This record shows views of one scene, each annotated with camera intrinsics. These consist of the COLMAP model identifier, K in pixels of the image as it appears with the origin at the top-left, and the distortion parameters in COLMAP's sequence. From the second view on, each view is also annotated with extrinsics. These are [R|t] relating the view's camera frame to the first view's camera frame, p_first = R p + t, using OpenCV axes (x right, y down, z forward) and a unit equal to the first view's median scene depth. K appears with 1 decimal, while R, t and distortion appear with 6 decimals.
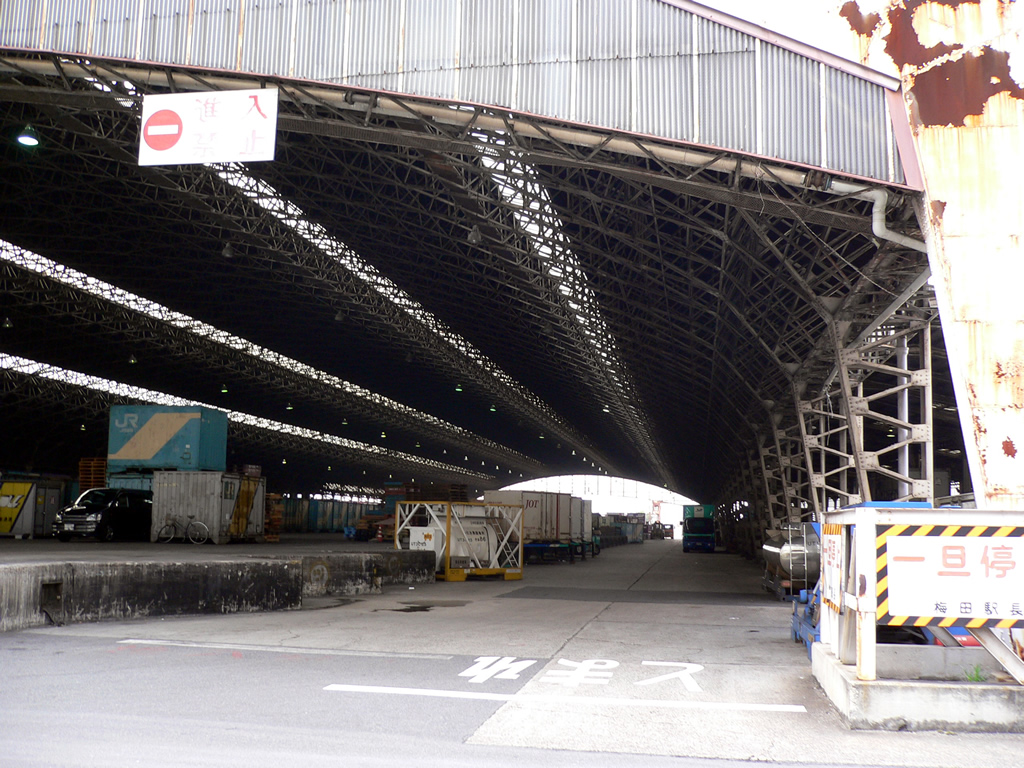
lens RADIAL K [[1110.0, 0, 526.0], [0, 1110.0, 385.7], [0, 0, 1]] dist [-0.066476, 0.012502]
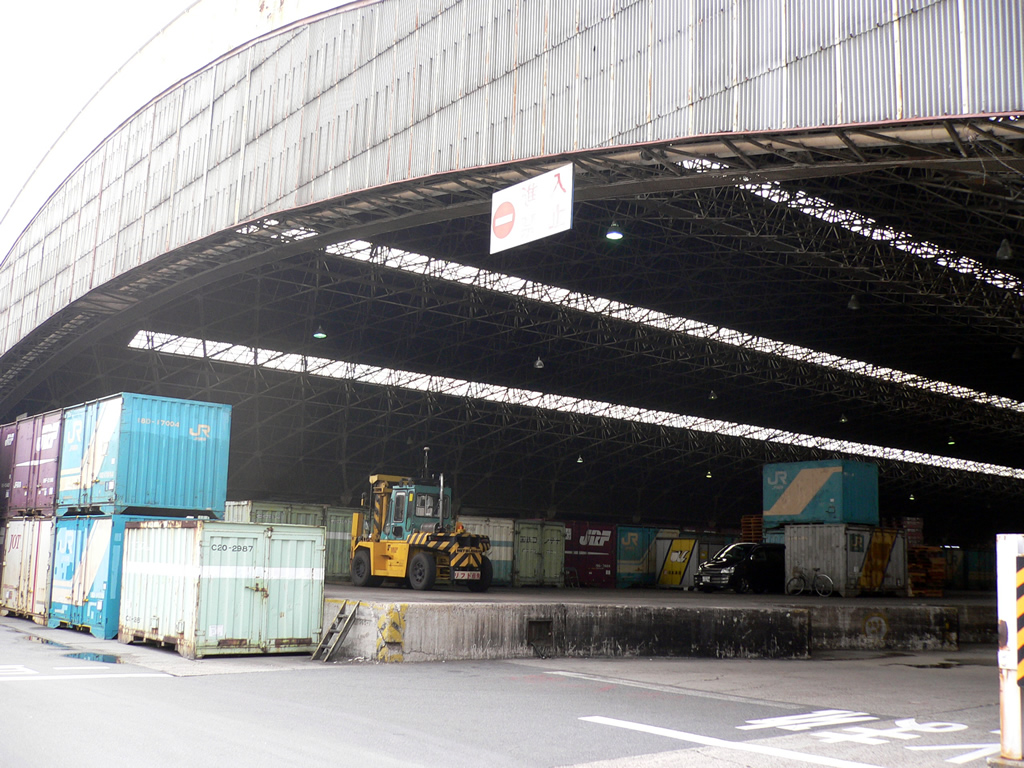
lens RADIAL K [[1110.0, 0, 526.0], [0, 1110.0, 385.7], [0, 0, 1]] dist [-0.066476, 0.012502]
pose [[0.748580, -0.102376, -0.655093, 0.278611], [0.066485, 0.994618, -0.079463, 0.021738], [0.659702, 0.015930, 0.751358, 0.094279]]
